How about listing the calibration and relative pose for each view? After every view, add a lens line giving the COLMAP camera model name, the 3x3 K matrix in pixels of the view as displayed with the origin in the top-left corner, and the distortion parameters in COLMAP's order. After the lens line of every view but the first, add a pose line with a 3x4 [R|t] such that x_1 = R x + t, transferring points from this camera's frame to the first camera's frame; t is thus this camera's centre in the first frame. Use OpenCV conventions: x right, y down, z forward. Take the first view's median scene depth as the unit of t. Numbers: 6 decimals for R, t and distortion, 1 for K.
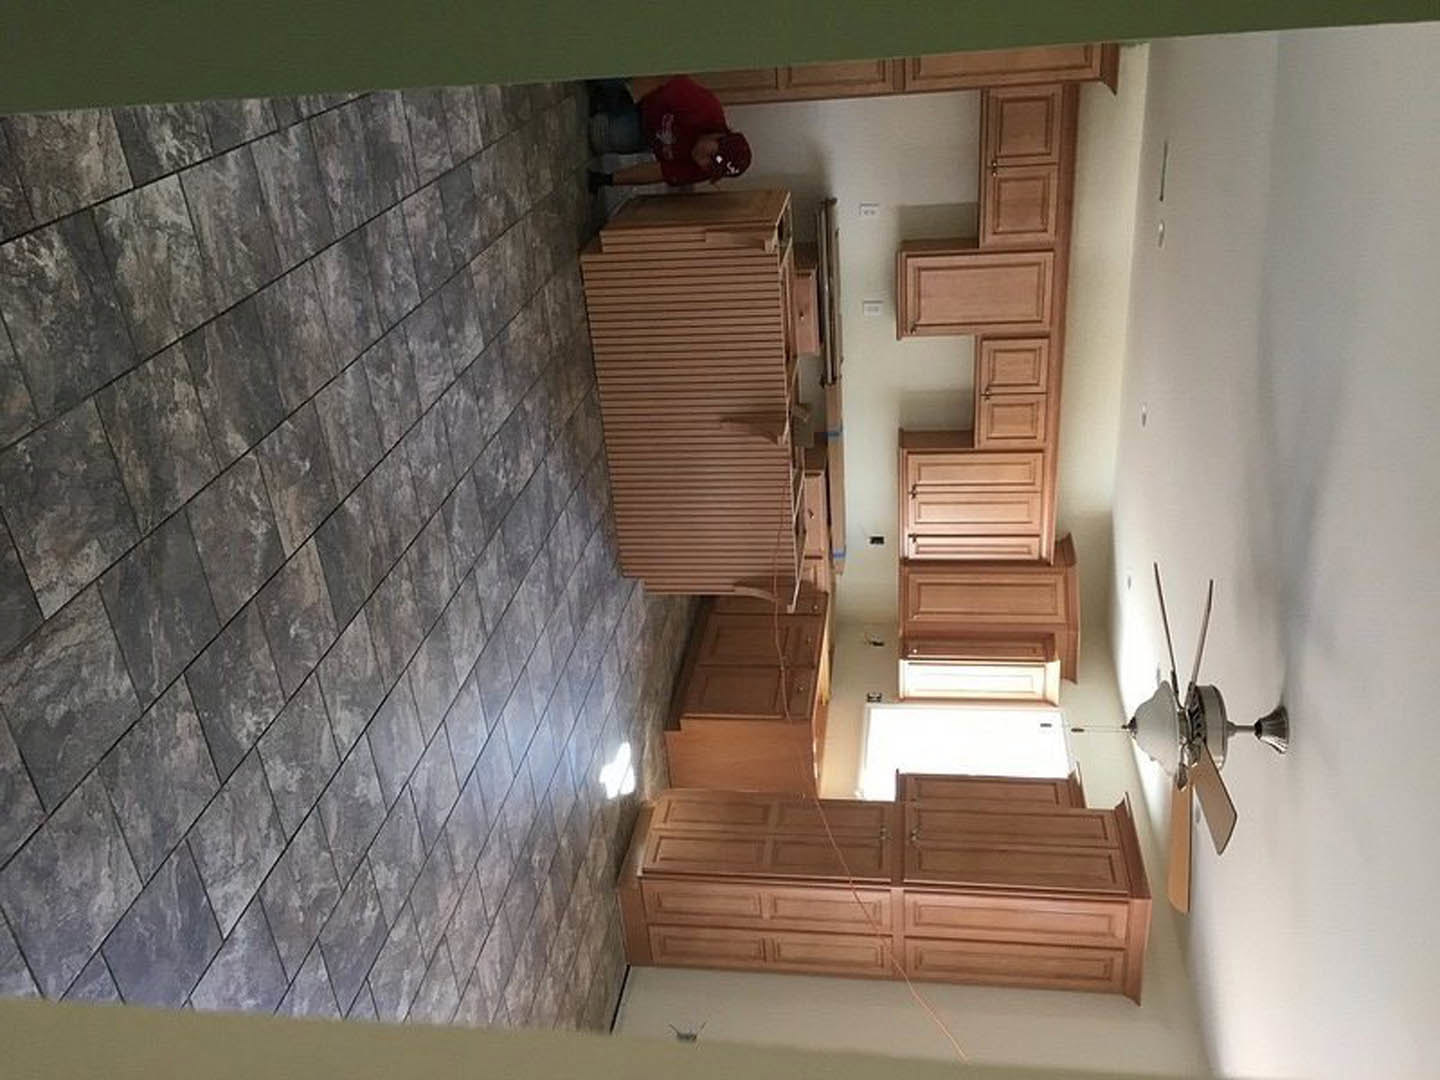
lens RADIAL K [[1226.9, 0, 725.4], [0, 1226.9, 545.8], [0, 0, 1]] dist [0.073145, -0.088522]
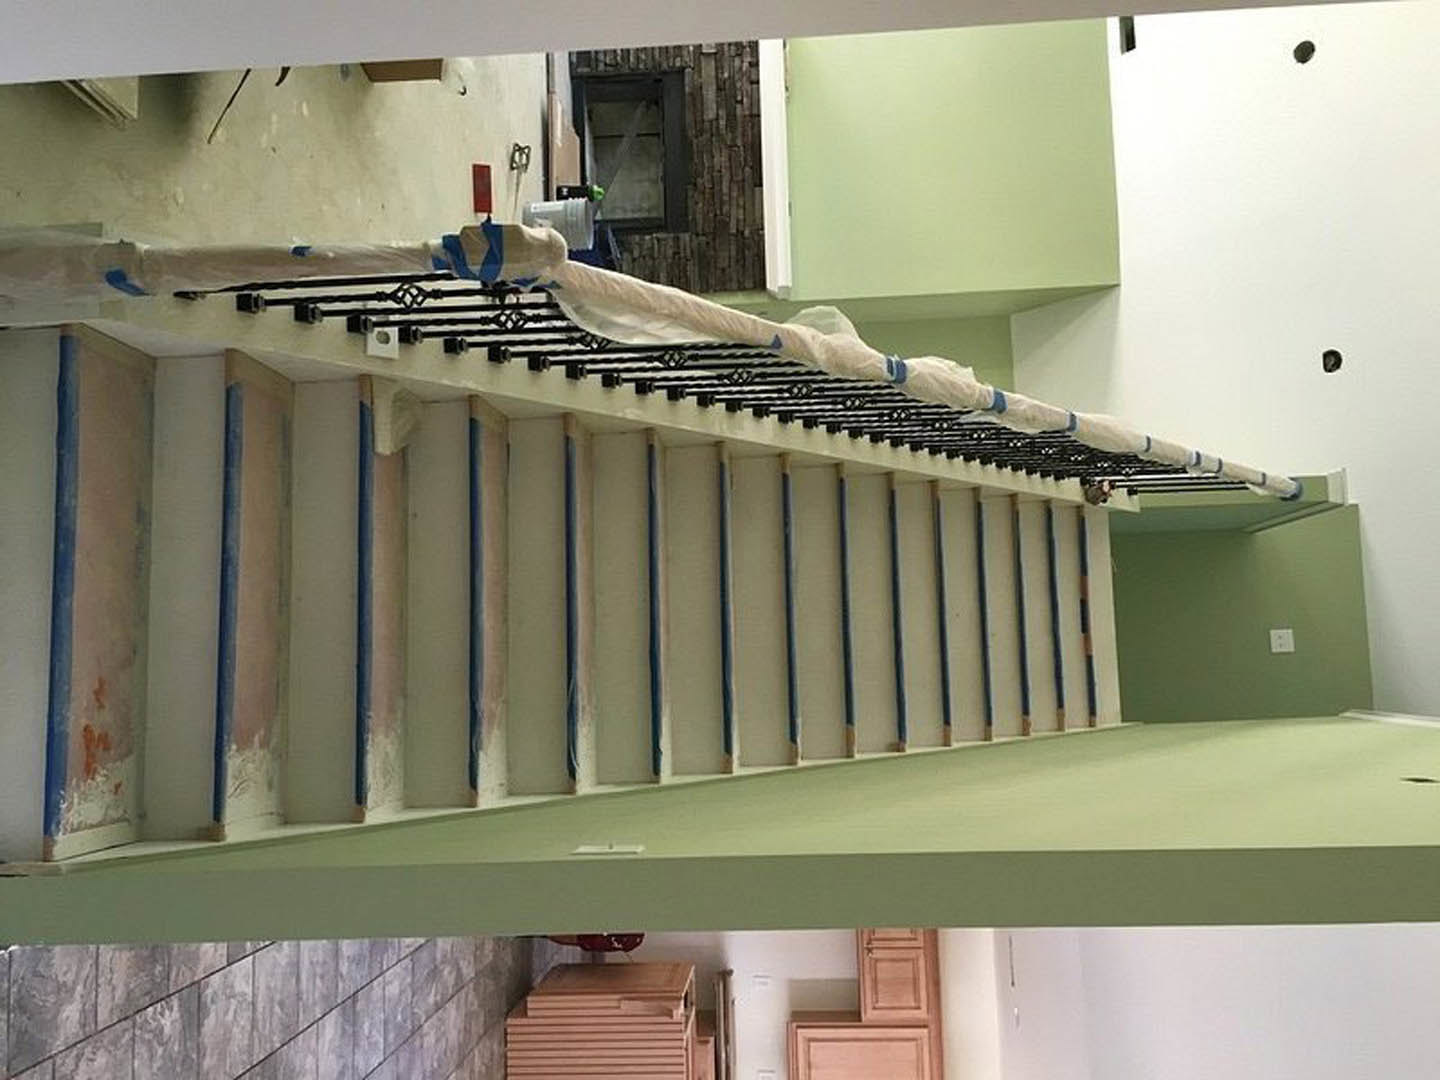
lens RADIAL K [[1226.9, 0, 721.7], [0, 1226.9, 543.9], [0, 0, 1]] dist [0.073145, -0.088522]
pose [[0.996194, 0.055925, 0.066862, -0.024589], [-0.008585, 0.826276, -0.563200, 0.044146], [-0.086744, 0.560482, 0.823611, -0.202852]]
